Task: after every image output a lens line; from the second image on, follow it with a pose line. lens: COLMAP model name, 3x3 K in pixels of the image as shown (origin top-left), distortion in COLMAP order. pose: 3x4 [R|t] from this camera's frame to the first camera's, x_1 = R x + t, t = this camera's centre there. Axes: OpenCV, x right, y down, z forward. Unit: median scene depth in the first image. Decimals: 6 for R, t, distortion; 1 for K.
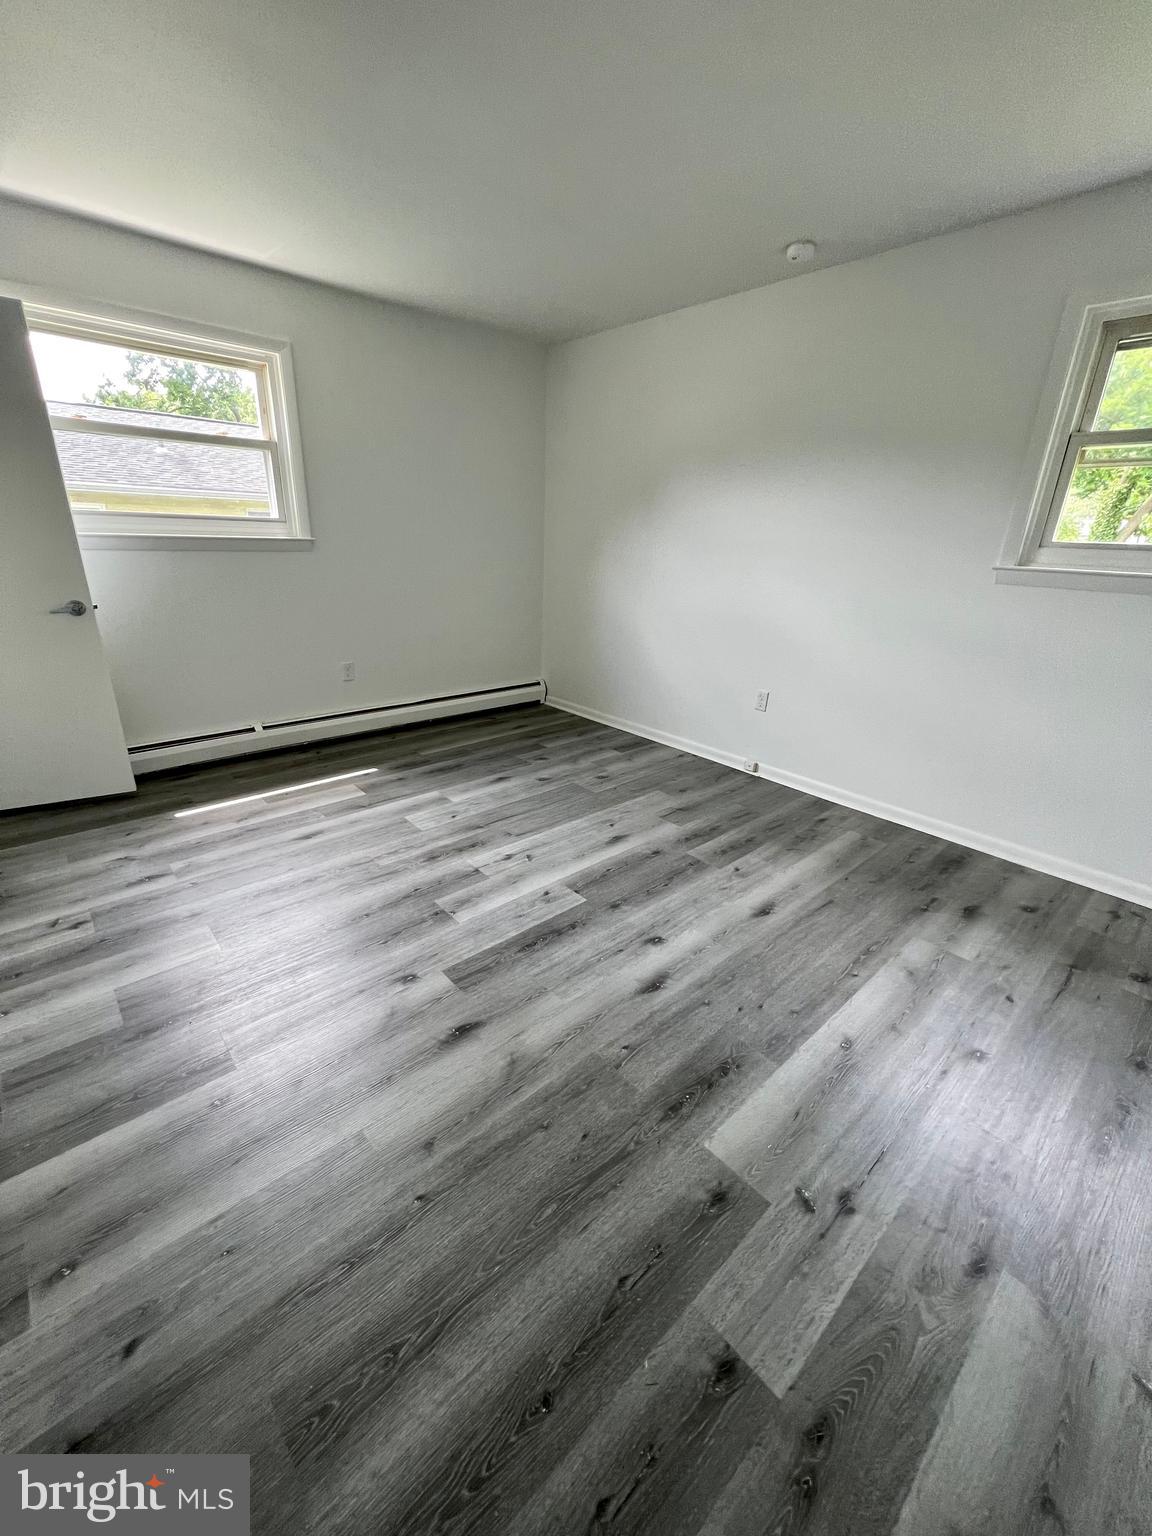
lens RADIAL K [[615.7, 0, 576.0], [0, 615.7, 768.0], [0, 0, 1]] dist [-0.002159, 0.000515]
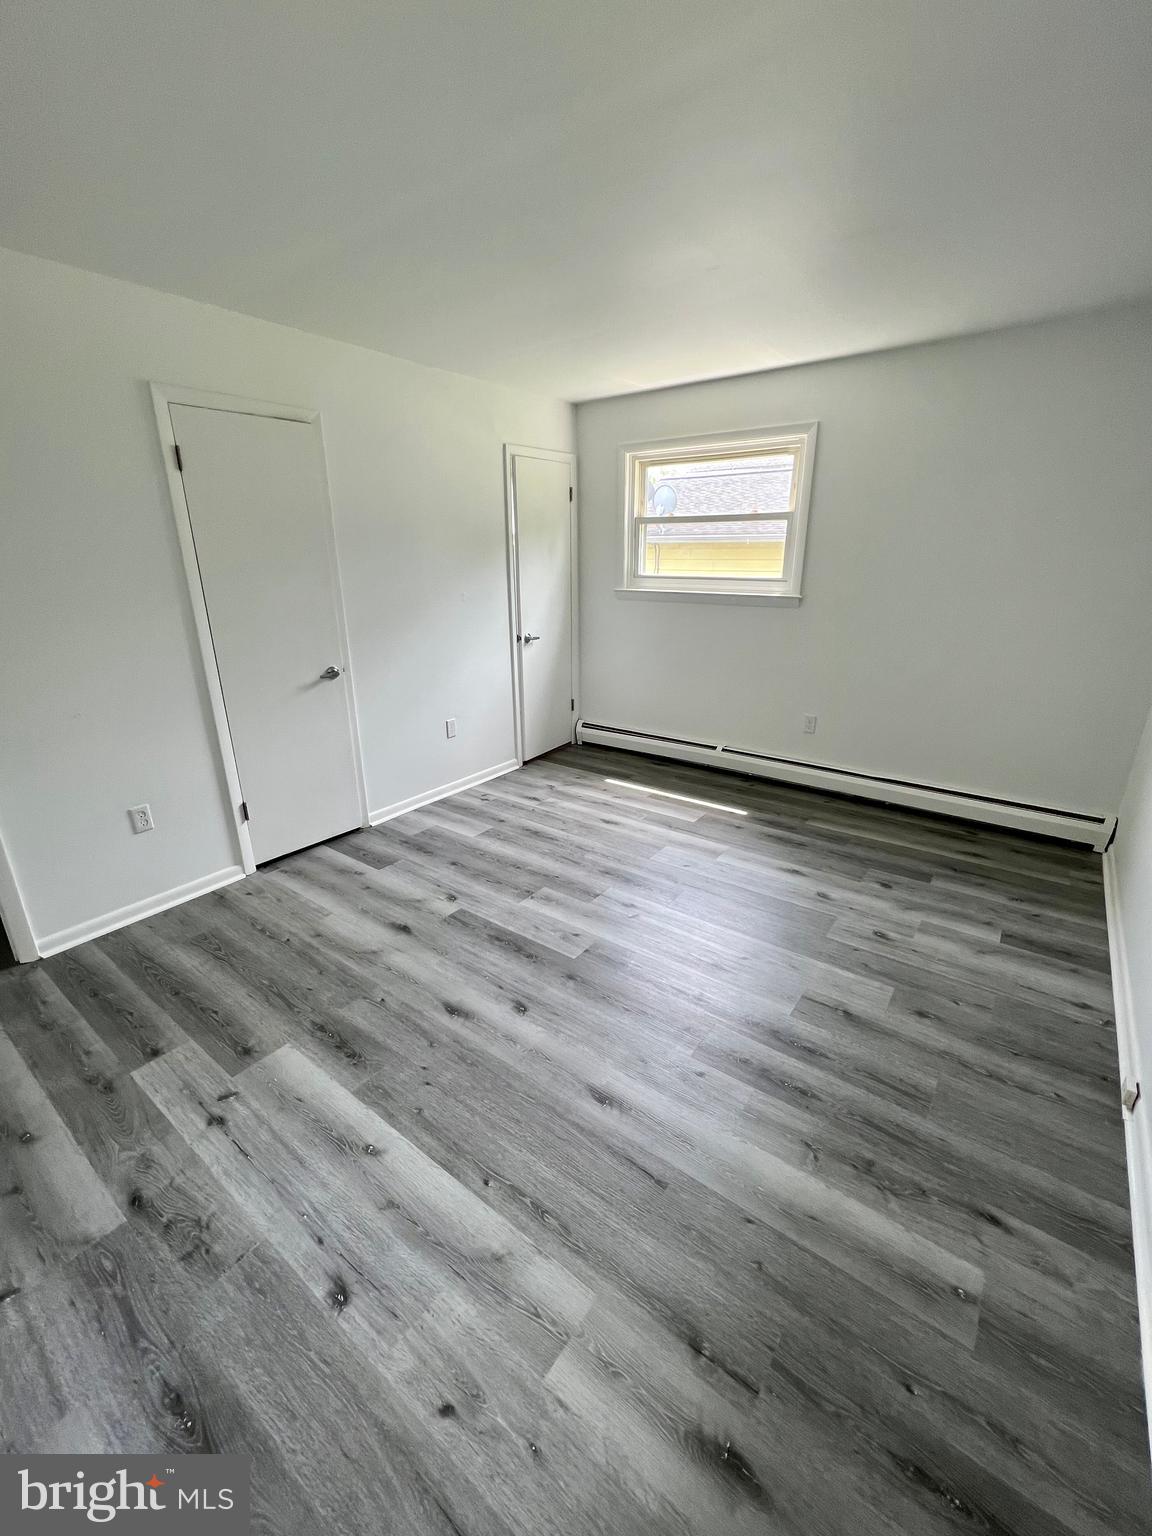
lens RADIAL K [[624.3, 0, 573.7], [0, 624.3, 771.3], [0, 0, 1]] dist [-0.002331, 0.000416]
pose [[0.195015, 0.295870, -0.935110, 0.752845], [-0.336676, 0.915677, 0.219509, -0.251592], [0.921205, 0.272021, 0.278183, 0.522460]]
